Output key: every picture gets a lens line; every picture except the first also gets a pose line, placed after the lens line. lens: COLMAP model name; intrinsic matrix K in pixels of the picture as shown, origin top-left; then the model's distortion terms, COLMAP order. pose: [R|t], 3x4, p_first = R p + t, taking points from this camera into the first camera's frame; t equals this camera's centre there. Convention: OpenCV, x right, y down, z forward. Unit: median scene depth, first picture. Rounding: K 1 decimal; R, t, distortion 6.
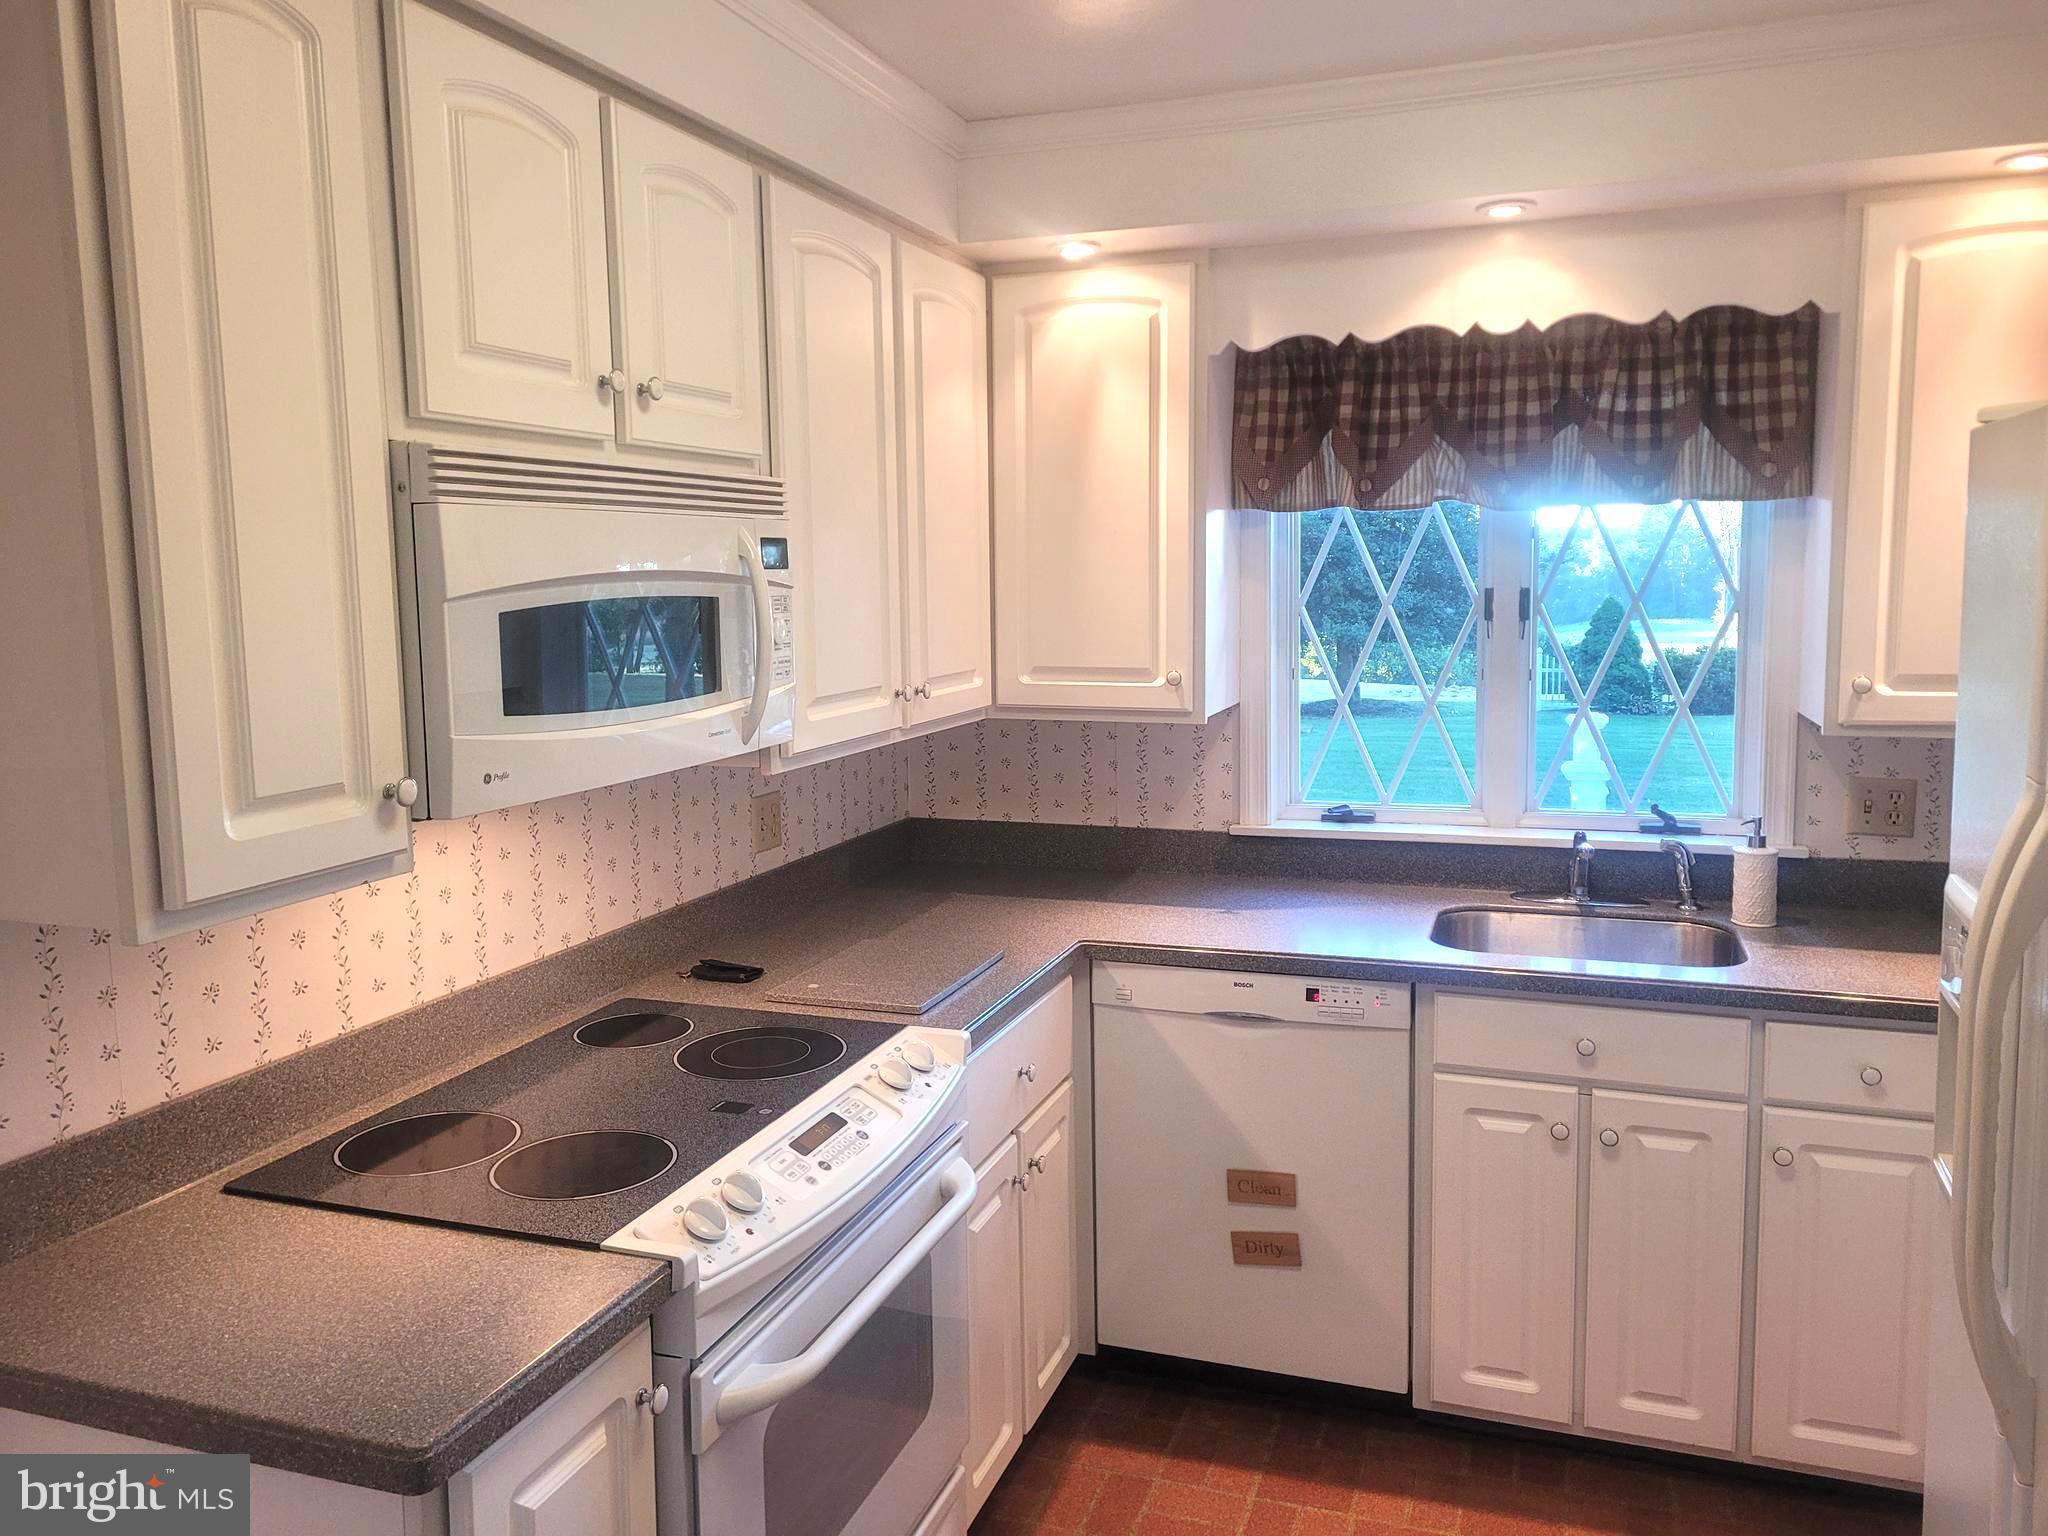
lens RADIAL K [[1561.2, 0, 1030.6], [0, 1561.2, 731.8], [0, 0, 1]] dist [0.074588, -0.073876]
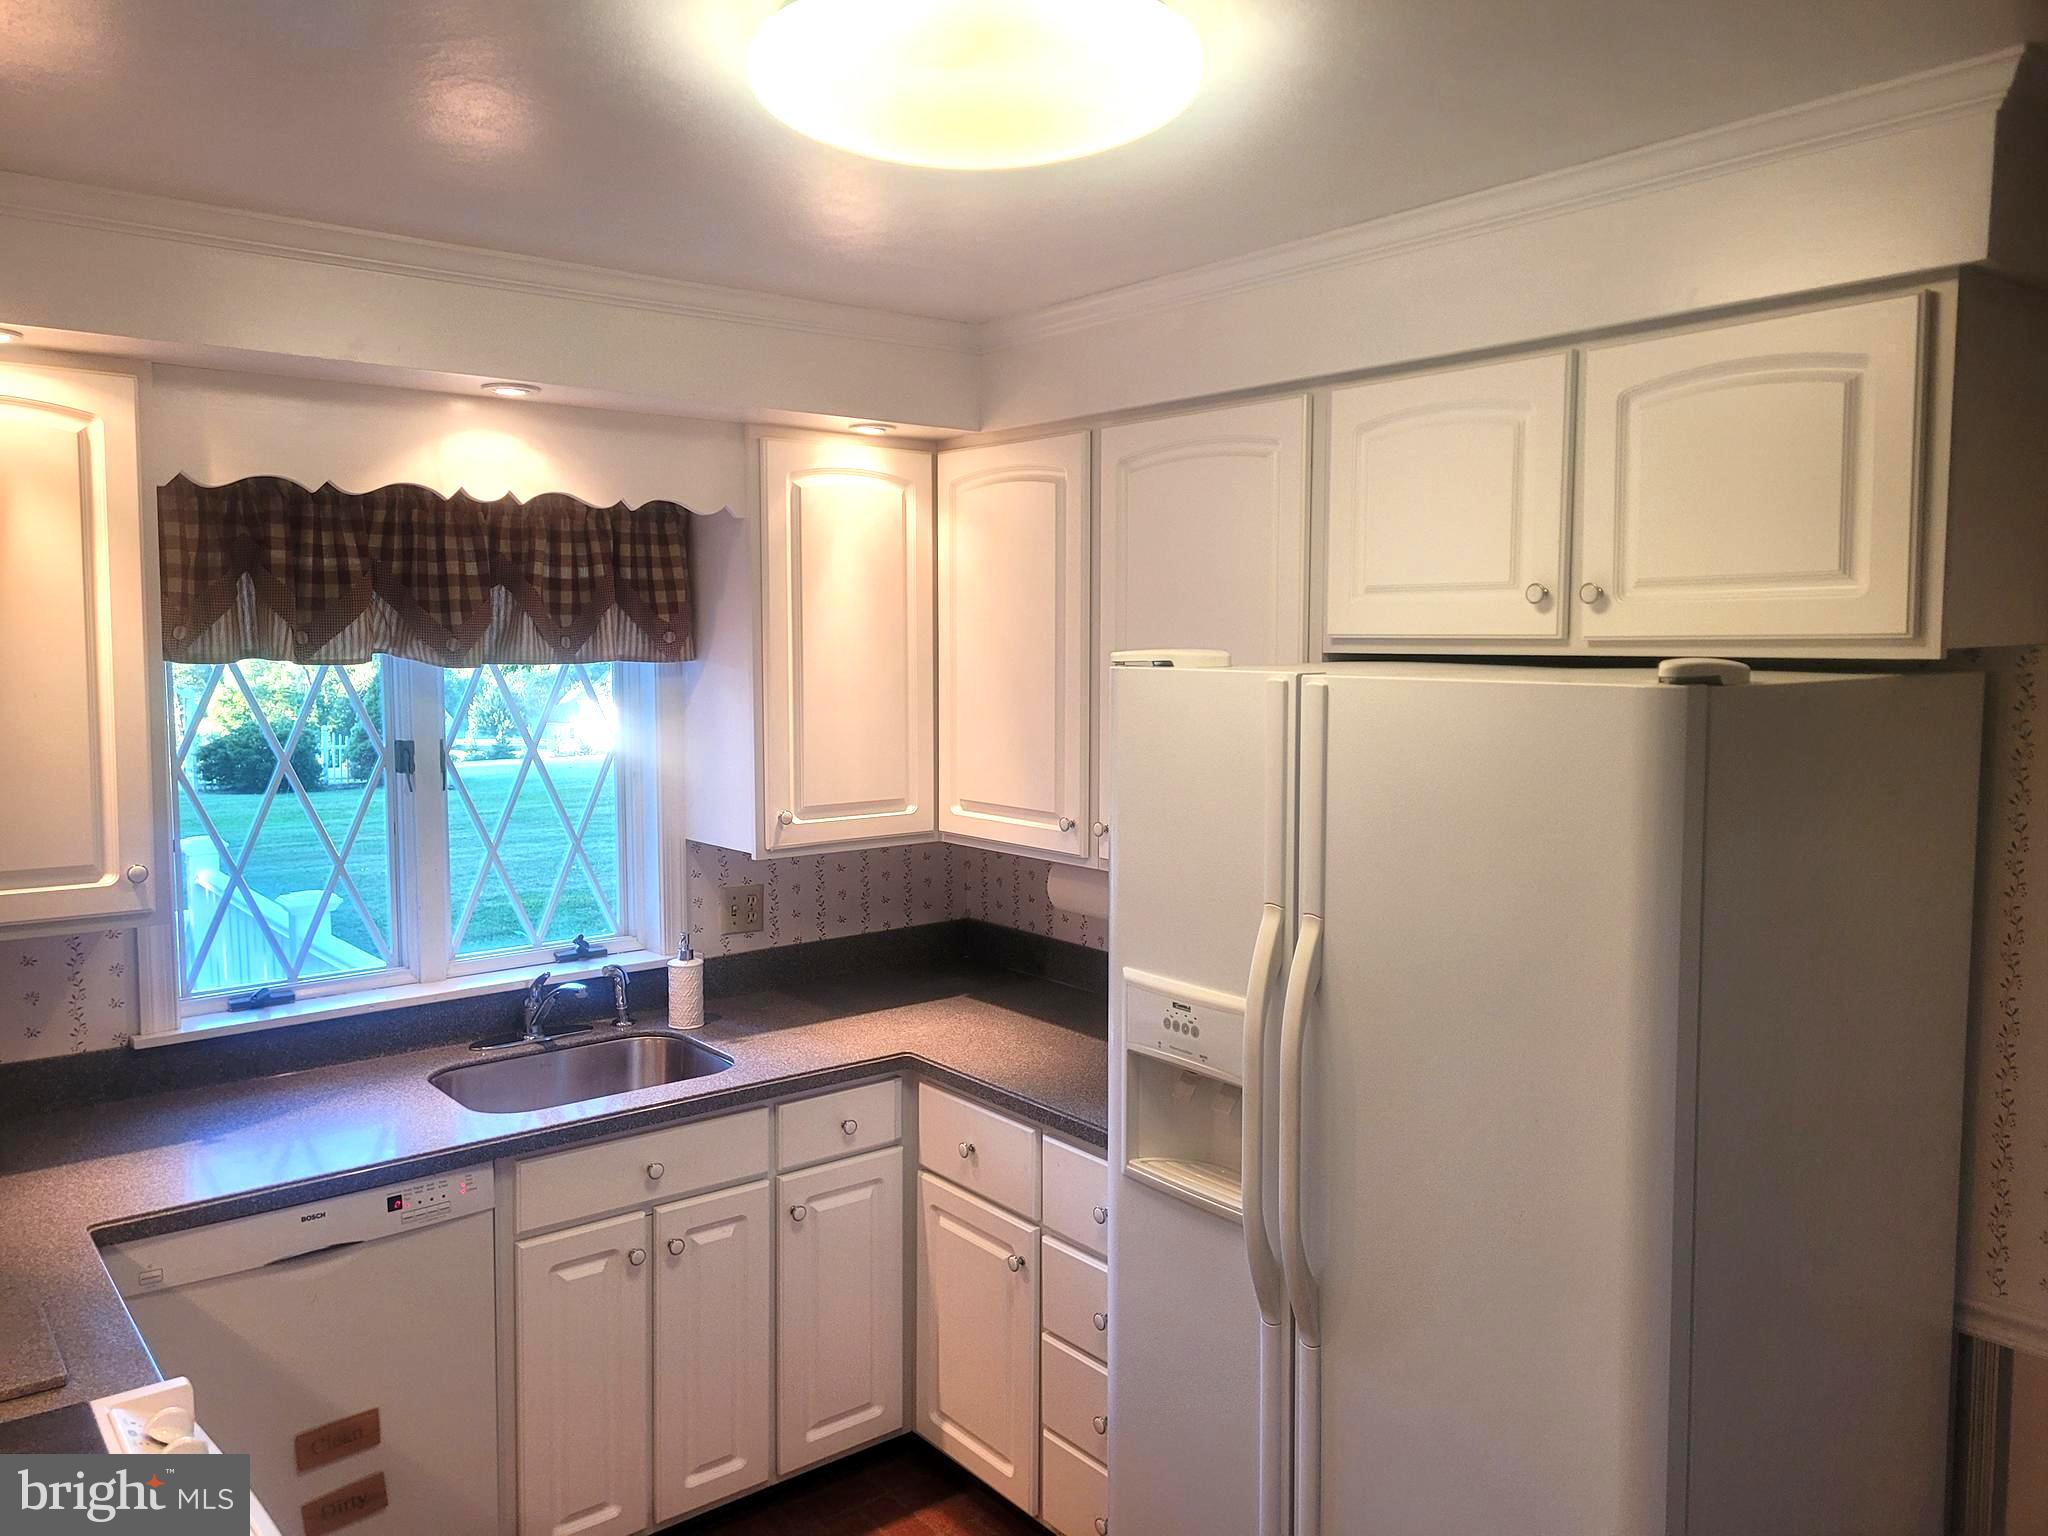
lens RADIAL K [[1561.2, 0, 1030.6], [0, 1561.2, 731.8], [0, 0, 1]] dist [0.074588, -0.073876]
pose [[0.511259, -0.042015, 0.858399, -0.391591], [0.075887, 0.997110, 0.003606, -0.078342], [-0.856070, 0.063298, 0.512969, 0.176425]]
